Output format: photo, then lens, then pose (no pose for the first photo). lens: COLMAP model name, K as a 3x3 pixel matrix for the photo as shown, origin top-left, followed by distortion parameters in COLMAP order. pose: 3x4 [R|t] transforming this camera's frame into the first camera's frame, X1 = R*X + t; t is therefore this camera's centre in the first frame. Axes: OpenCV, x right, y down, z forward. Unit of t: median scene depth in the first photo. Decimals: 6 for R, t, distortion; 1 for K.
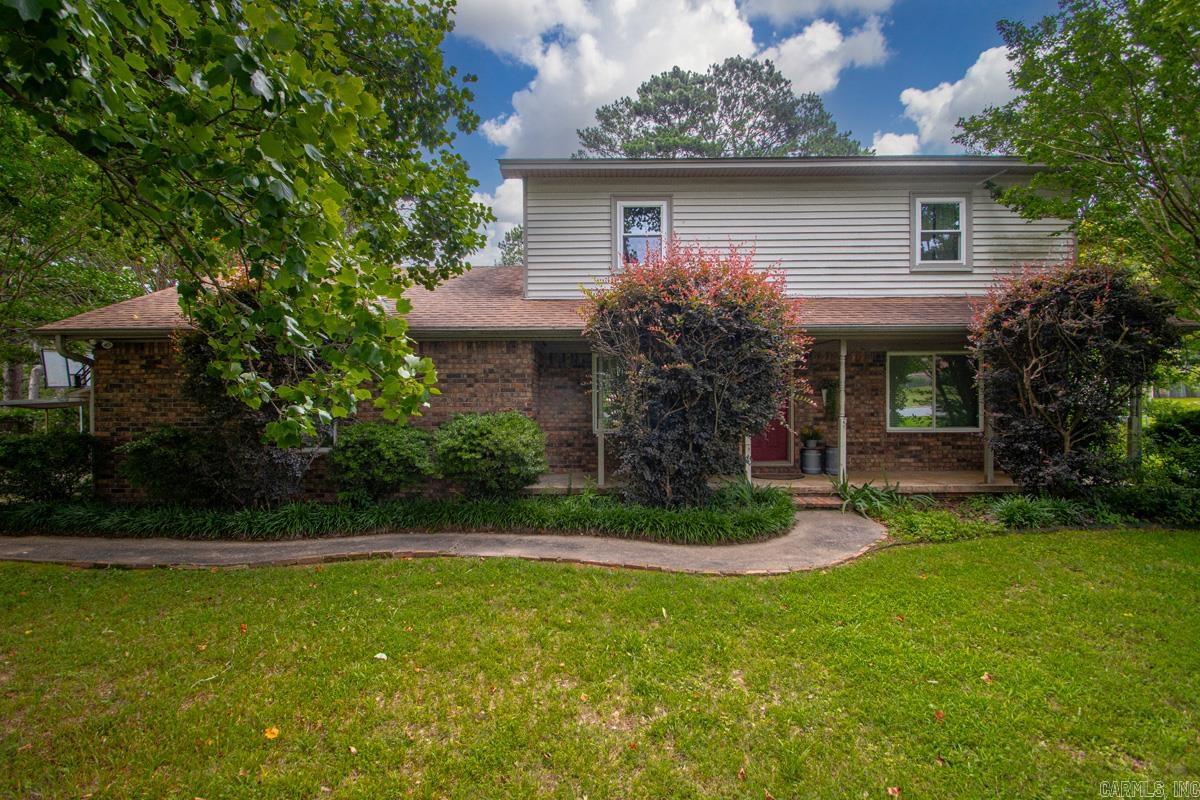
lens RADIAL K [[564.1, 0, 598.2], [0, 564.1, 404.8], [0, 0, 1]] dist [-0.014949, 0.001902]
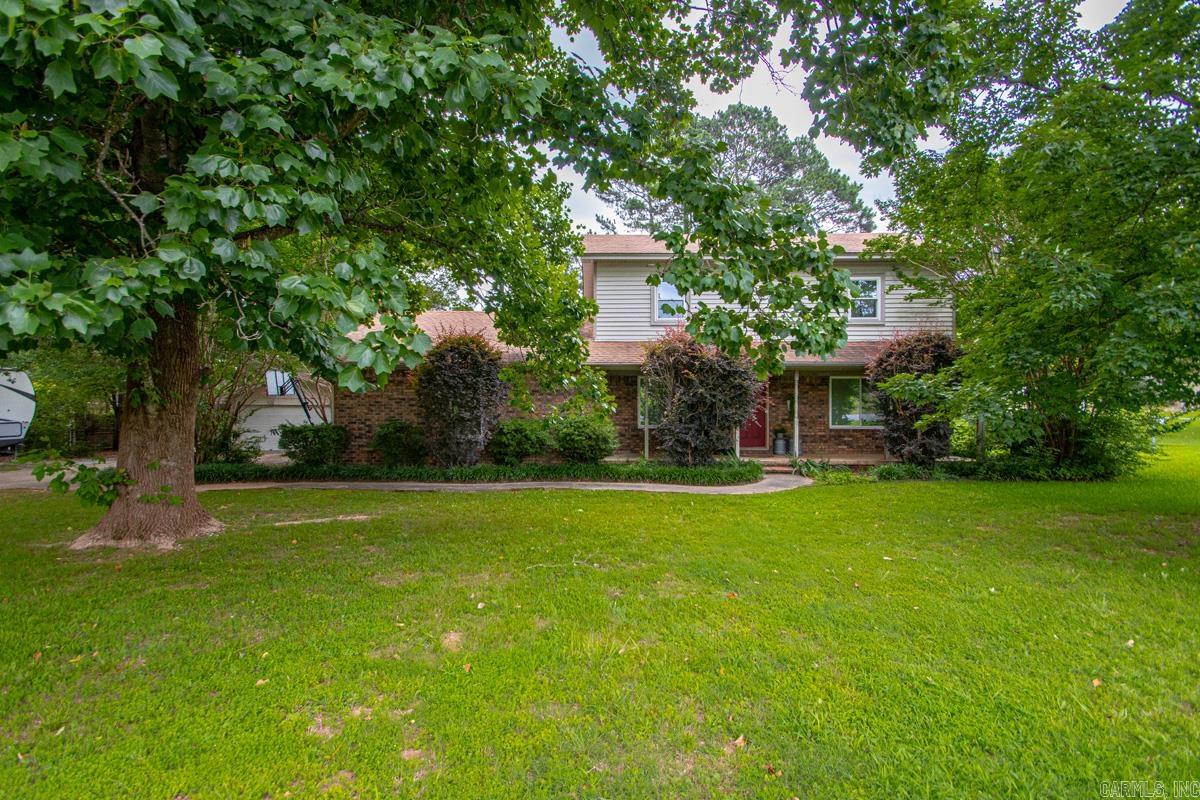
lens RADIAL K [[564.1, 0, 600.6], [0, 564.1, 398.3], [0, 0, 1]] dist [-0.014949, 0.001902]
pose [[0.999967, 0.006463, -0.004840, -0.116628], [-0.006549, 0.999817, -0.017978, -0.002219], [0.004722, 0.018009, 0.999827, -0.605716]]
